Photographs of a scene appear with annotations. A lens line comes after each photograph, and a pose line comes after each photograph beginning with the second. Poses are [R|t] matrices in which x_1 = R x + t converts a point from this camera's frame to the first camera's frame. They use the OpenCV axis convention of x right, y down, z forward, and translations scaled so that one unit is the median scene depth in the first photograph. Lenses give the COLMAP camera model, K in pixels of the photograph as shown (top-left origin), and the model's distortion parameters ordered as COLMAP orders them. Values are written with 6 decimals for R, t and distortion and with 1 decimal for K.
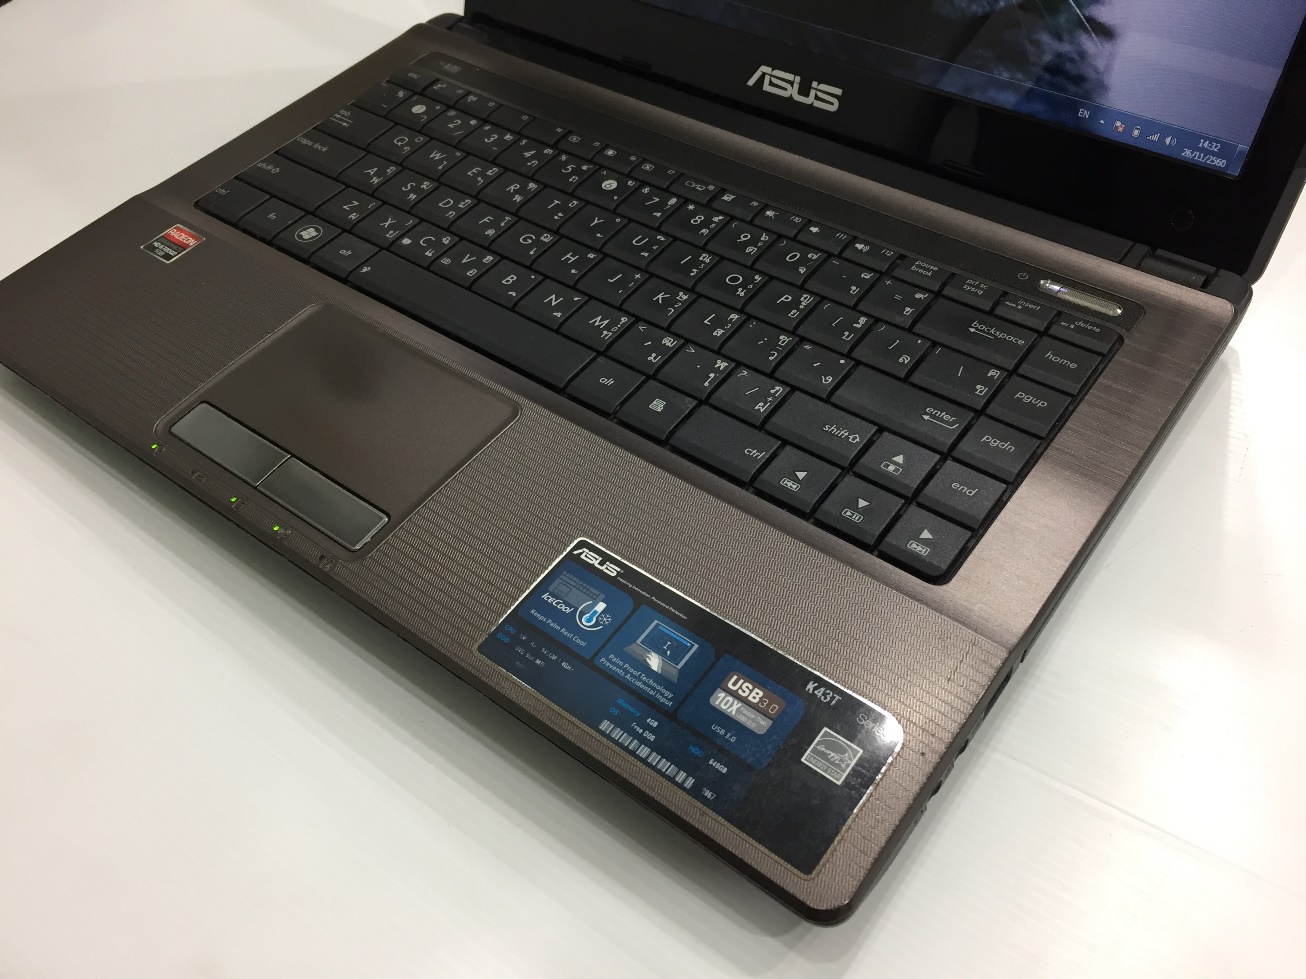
lens RADIAL K [[1149.8, 0, 653.0], [0, 1149.8, 489.5], [0, 0, 1]] dist [0.076242, -0.187146]
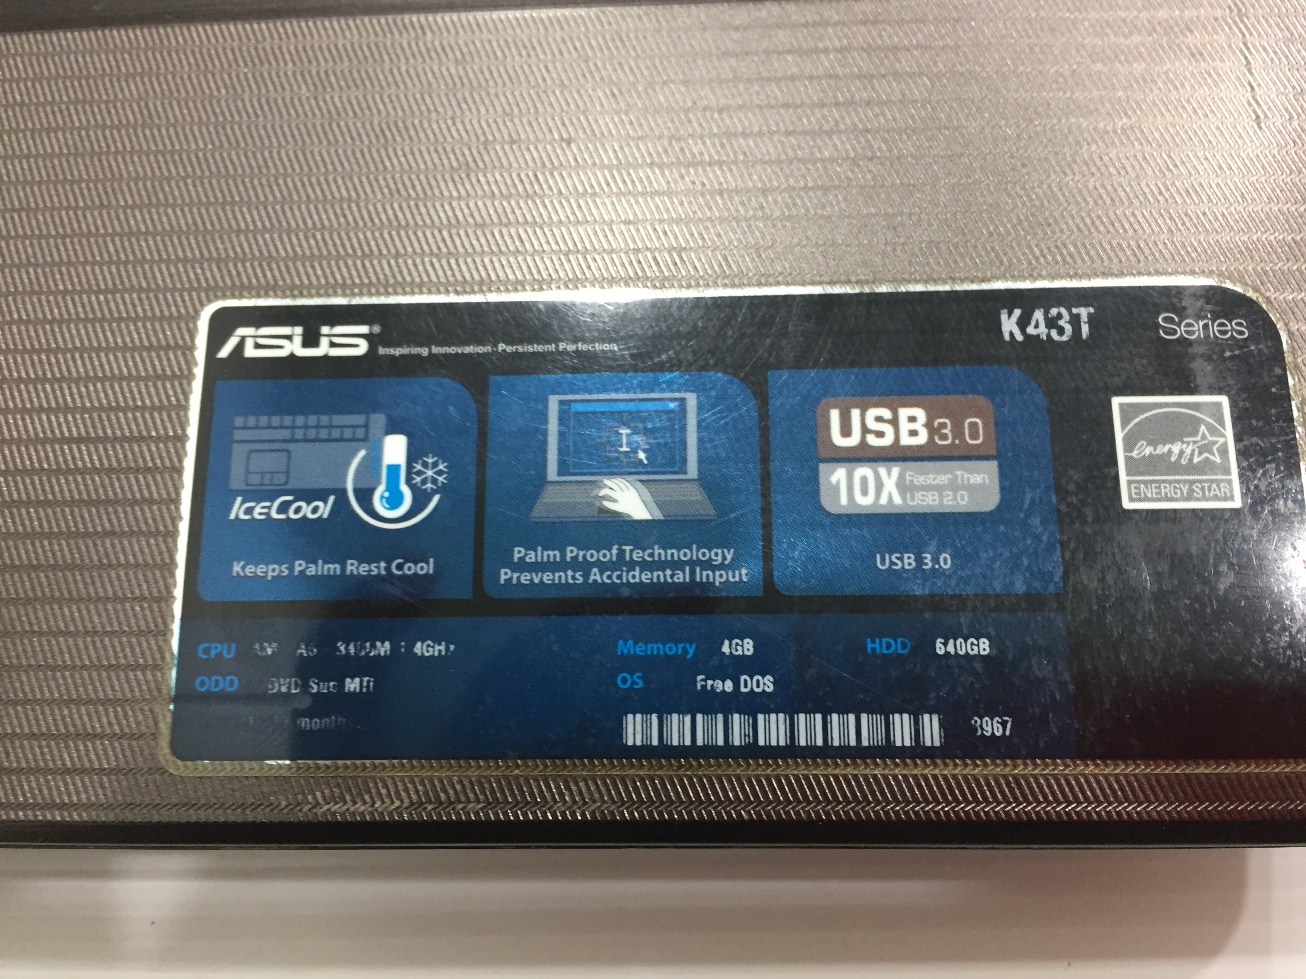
lens RADIAL K [[1149.8, 0, 653.0], [0, 1149.8, 489.5], [0, 0, 1]] dist [0.076242, -0.187146]
pose [[0.789903, -0.580316, 0.198209, -0.060643], [0.456526, 0.772290, 0.441760, -0.010488], [-0.409435, -0.258460, 0.874964, 0.648955]]
